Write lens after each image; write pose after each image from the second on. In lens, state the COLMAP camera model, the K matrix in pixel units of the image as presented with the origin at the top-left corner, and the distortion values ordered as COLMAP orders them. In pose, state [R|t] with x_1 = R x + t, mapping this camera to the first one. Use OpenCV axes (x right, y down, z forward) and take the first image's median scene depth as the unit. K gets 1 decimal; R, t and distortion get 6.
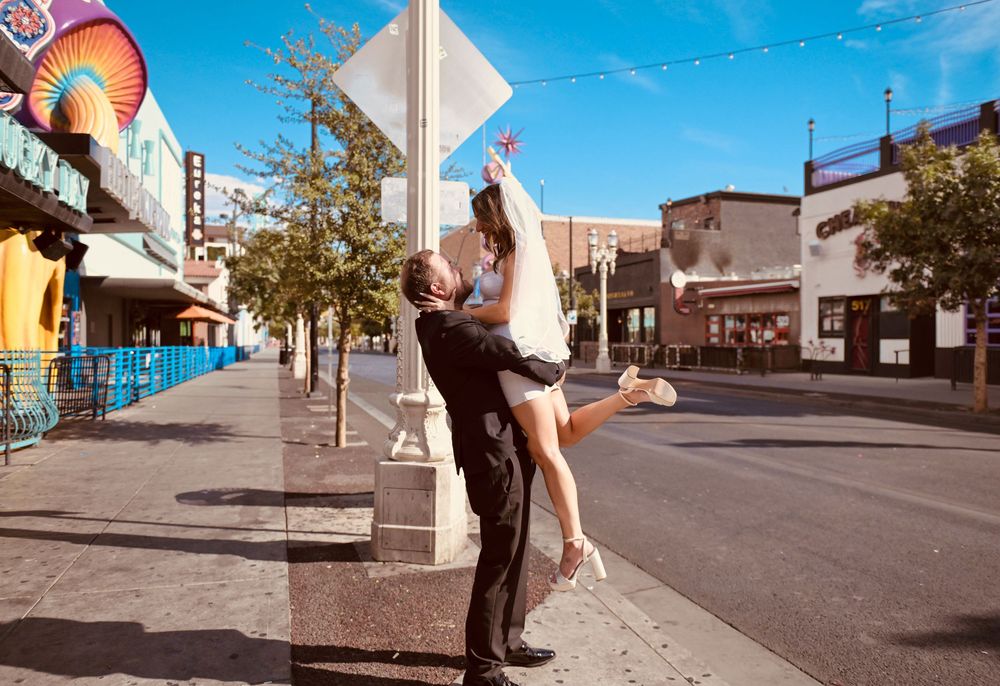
lens RADIAL K [[743.3, 0, 529.4], [0, 743.3, 339.3], [0, 0, 1]] dist [-0.002056, 0.000255]
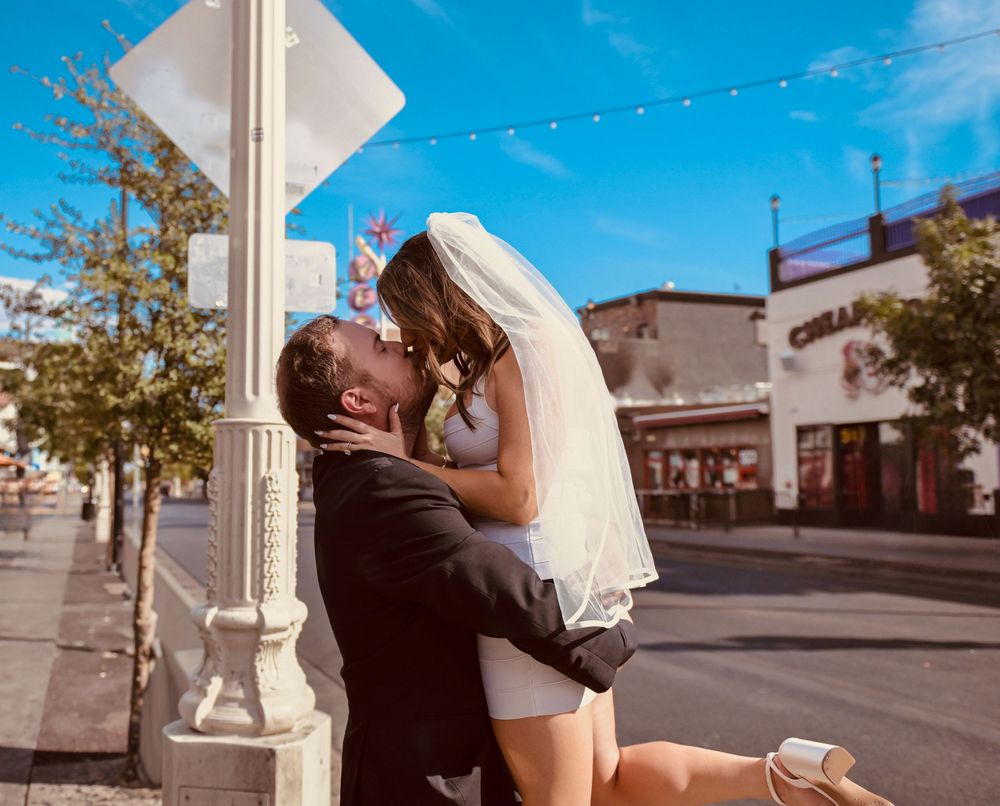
lens RADIAL K [[931.1, 0, 410.4], [0, 931.1, 397.1], [0, 0, 1]] dist [-0.003320, 0.000465]
pose [[0.999950, -0.009116, 0.004126, -0.012737], [0.009450, 0.995903, -0.089935, -0.009012], [-0.003289, 0.089969, 0.995939, 0.135321]]
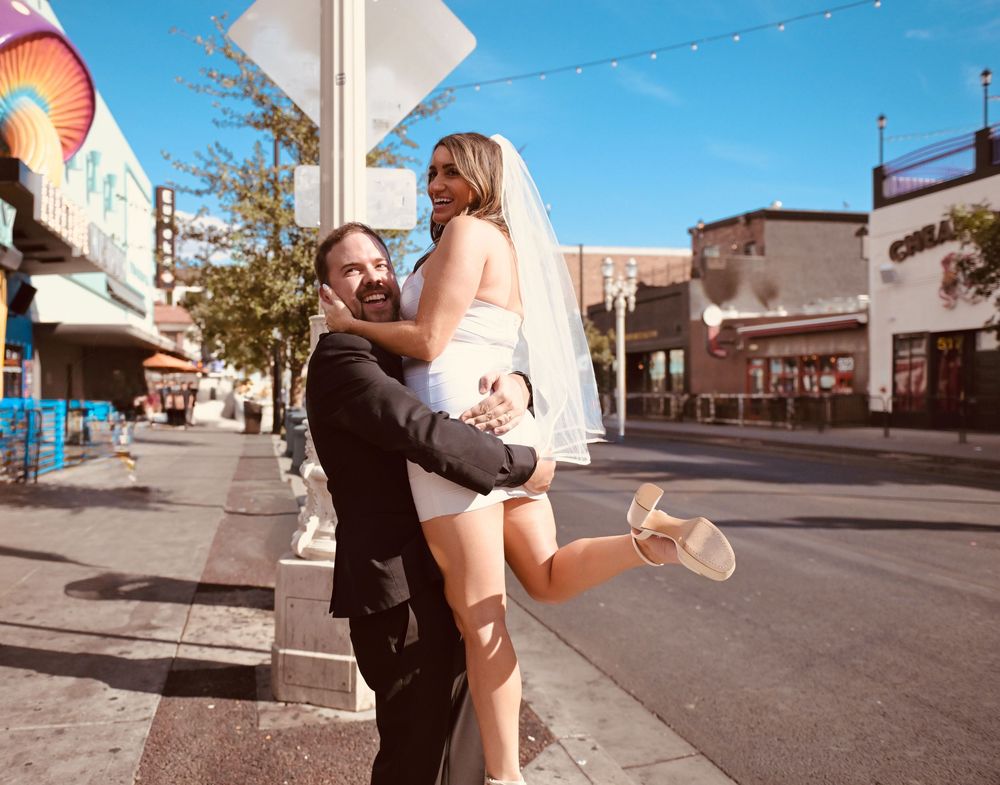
lens RADIAL K [[823.5, 0, 429.3], [0, 823.5, 392.3], [0, 0, 1]] dist [-0.000872, -0.003480]
pose [[0.991176, -0.005463, -0.132437, 0.019576], [0.005932, 0.999977, 0.003148, 0.001609], [0.132416, -0.003906, 0.991186, 0.110311]]
